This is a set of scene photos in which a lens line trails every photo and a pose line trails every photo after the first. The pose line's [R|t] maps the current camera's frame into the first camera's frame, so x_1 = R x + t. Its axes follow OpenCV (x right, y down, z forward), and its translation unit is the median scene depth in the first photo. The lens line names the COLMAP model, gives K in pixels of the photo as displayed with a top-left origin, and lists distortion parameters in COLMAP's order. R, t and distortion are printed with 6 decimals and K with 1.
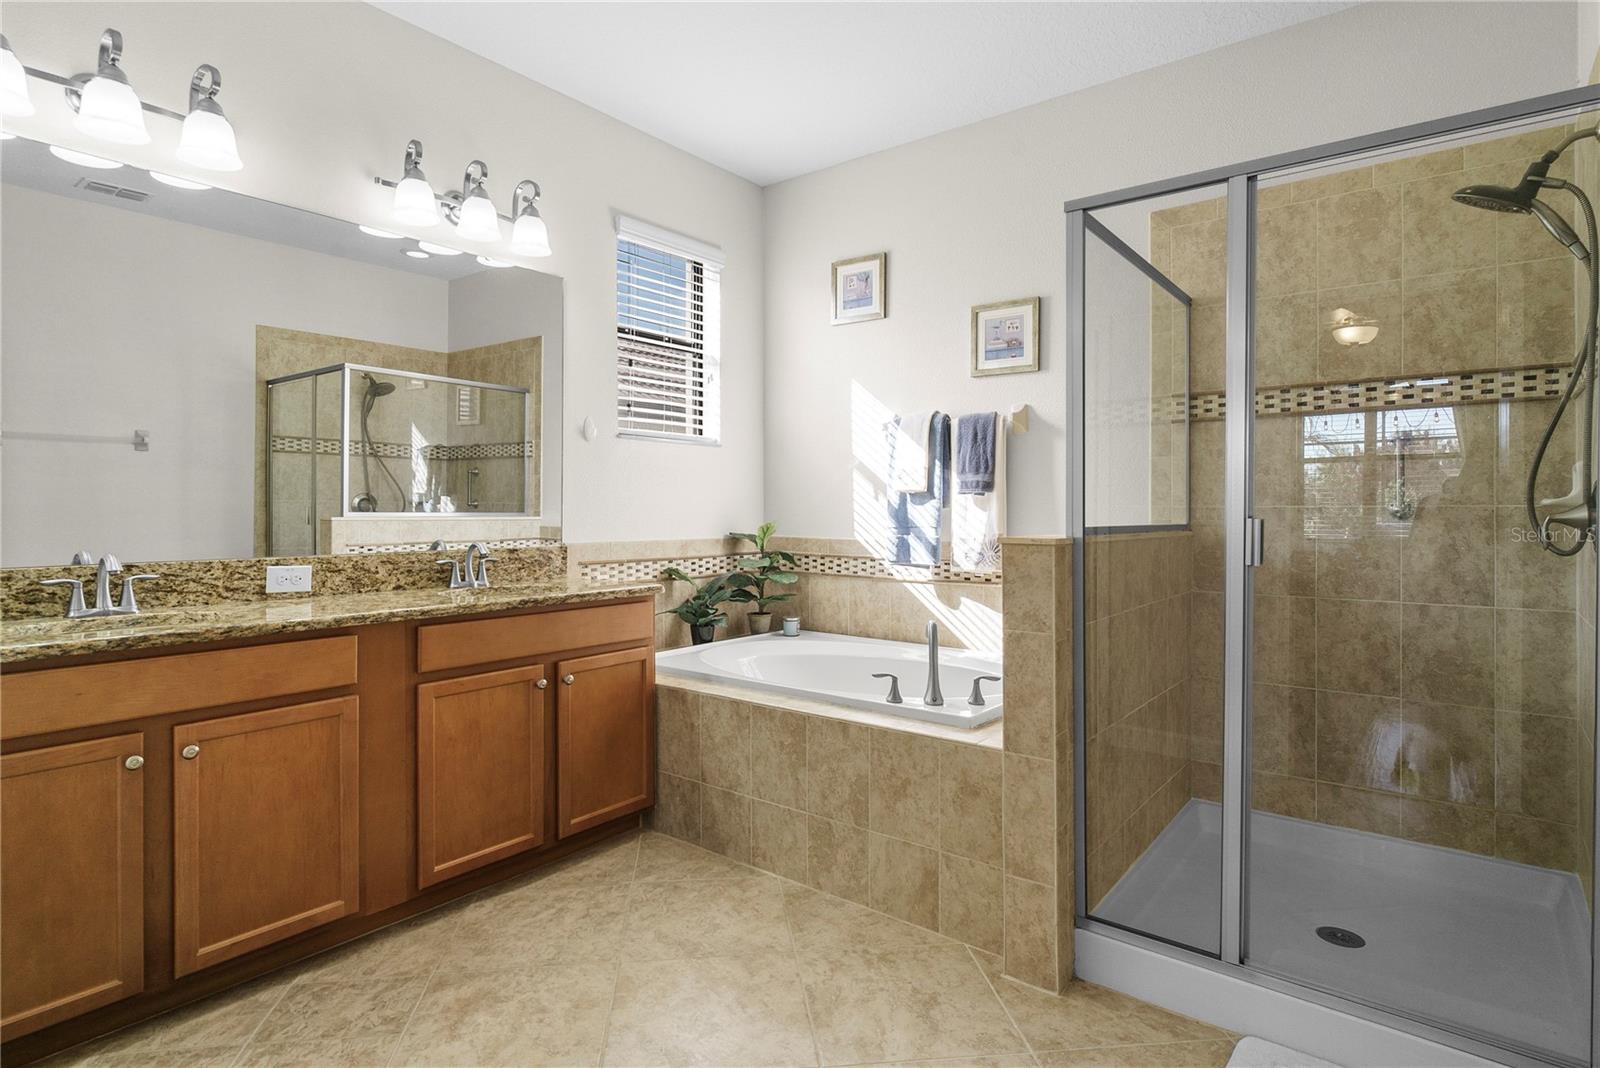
lens RADIAL K [[823.2, 0, 805.4], [0, 823.2, 513.2], [0, 0, 1]] dist [-0.003824, 0.001684]
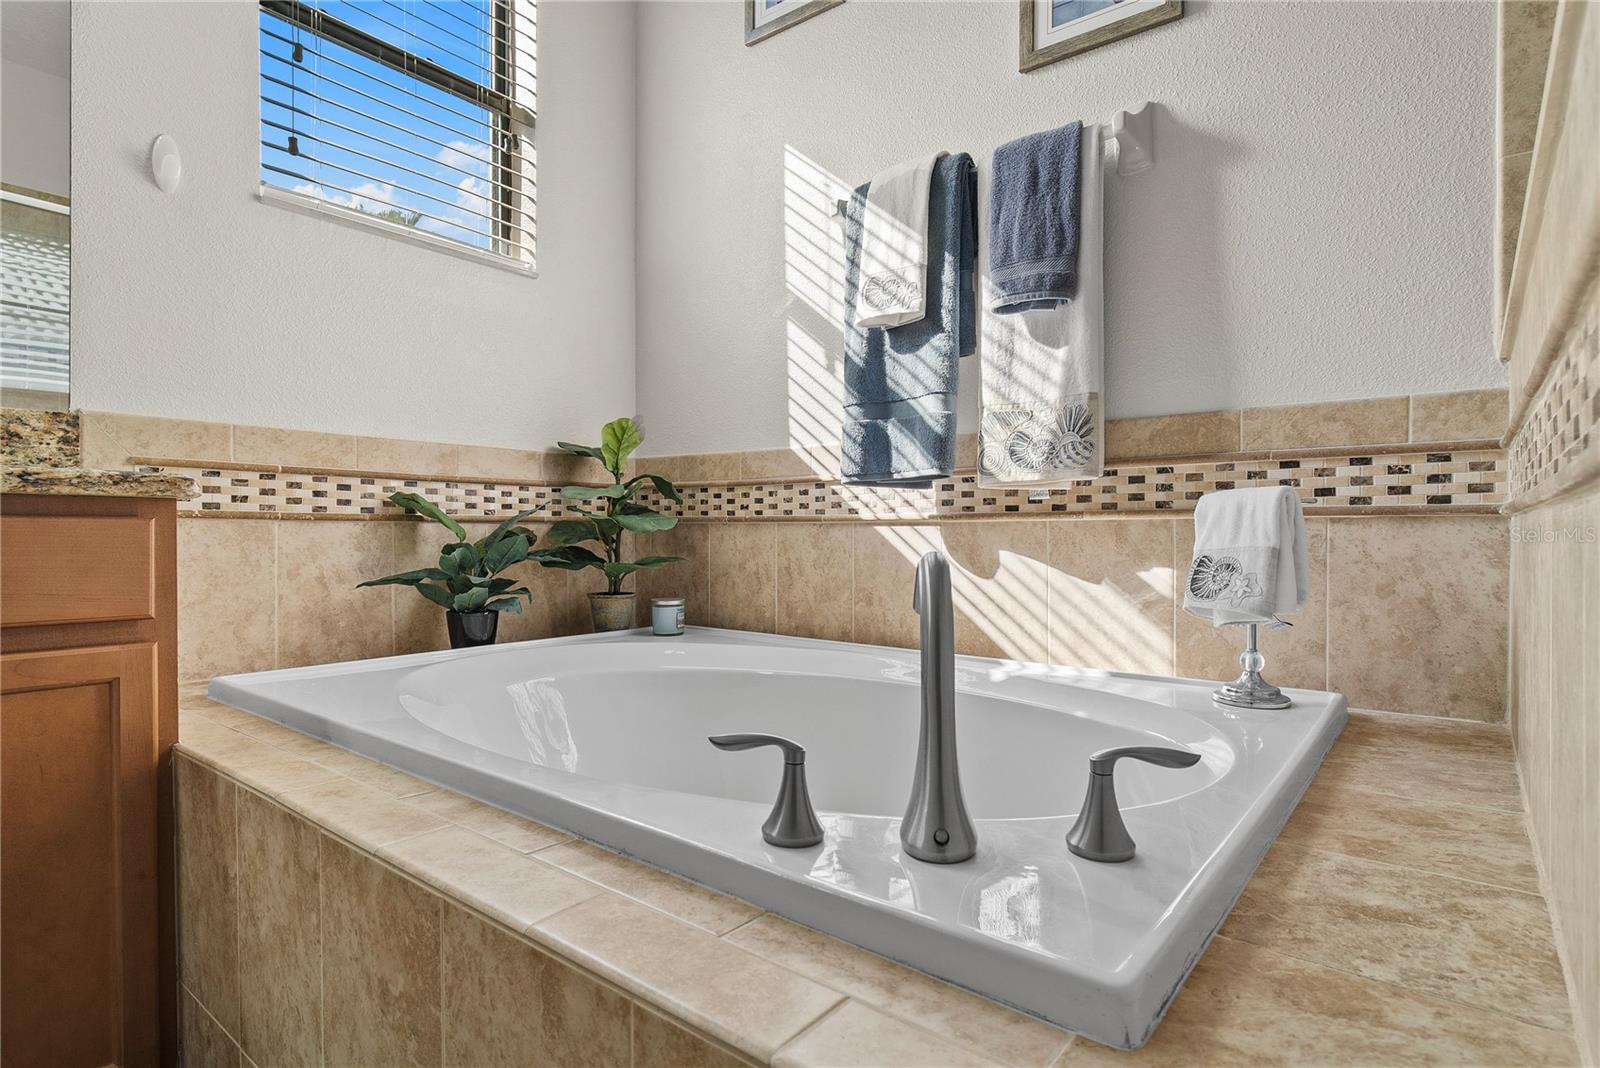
lens RADIAL K [[823.2, 0, 806.7], [0, 823.2, 536.9], [0, 0, 1]] dist [-0.003824, 0.001684]
pose [[0.999981, -0.000067, -0.006140, 0.084276], [0.000098, 0.999988, 0.004991, 0.095054], [0.006139, -0.004991, 0.999969, 0.538909]]
